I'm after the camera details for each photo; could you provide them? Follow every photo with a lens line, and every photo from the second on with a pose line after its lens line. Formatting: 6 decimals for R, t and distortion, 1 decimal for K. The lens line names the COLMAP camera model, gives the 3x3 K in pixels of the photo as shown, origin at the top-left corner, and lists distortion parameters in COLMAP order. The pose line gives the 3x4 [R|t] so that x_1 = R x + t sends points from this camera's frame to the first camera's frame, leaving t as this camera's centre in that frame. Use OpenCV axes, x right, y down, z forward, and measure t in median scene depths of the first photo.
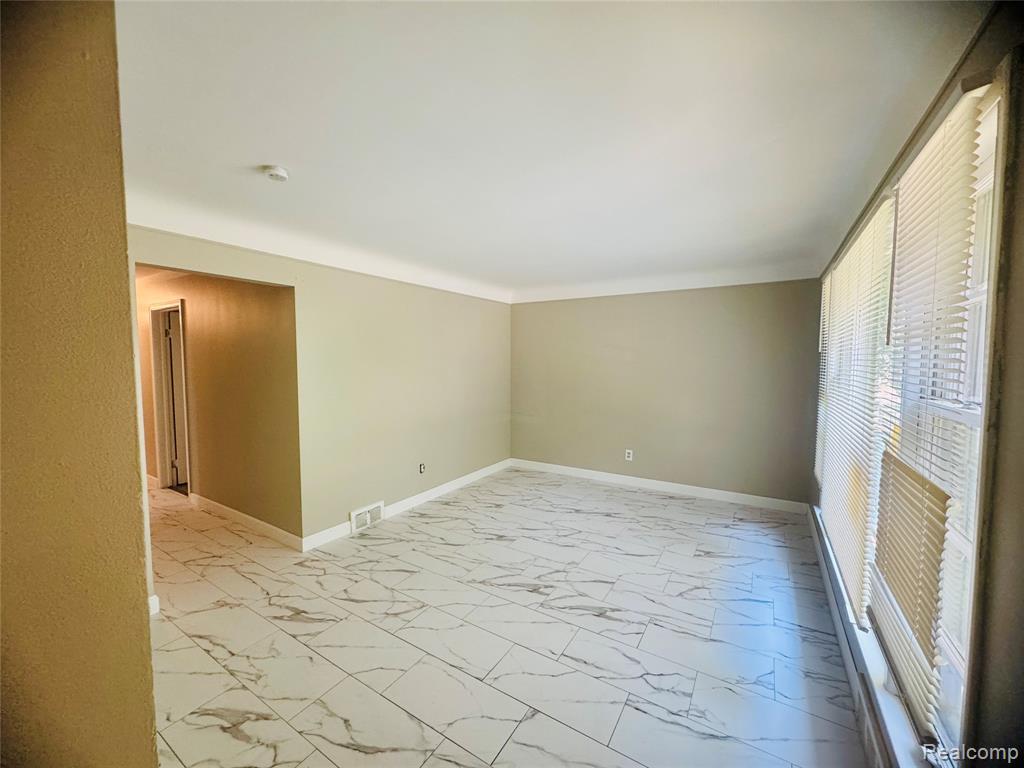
lens RADIAL K [[408.5, 0, 512.0], [0, 408.5, 384.0], [0, 0, 1]] dist [-0.000191, 0.000025]
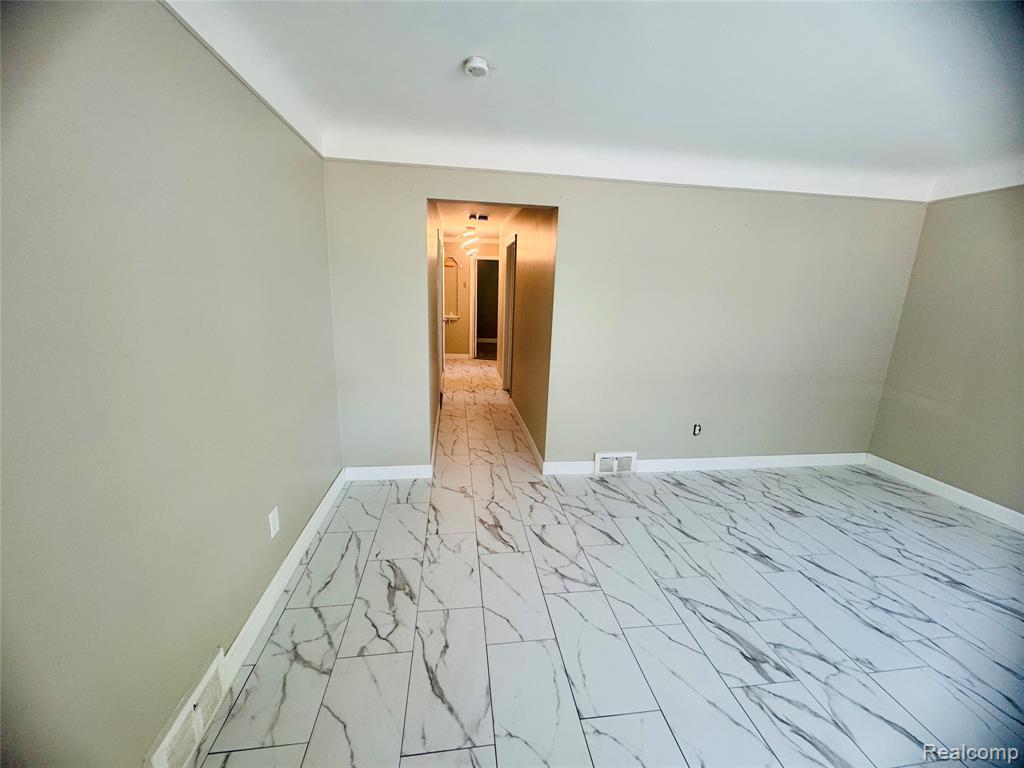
lens RADIAL K [[408.5, 0, 512.0], [0, 408.5, 384.0], [0, 0, 1]] dist [-0.000191, 0.000025]
pose [[0.641504, 0.190878, -0.742993, 0.161844], [-0.079571, 0.979881, 0.183034, -0.001603], [0.762982, -0.058296, 0.643786, 0.259844]]
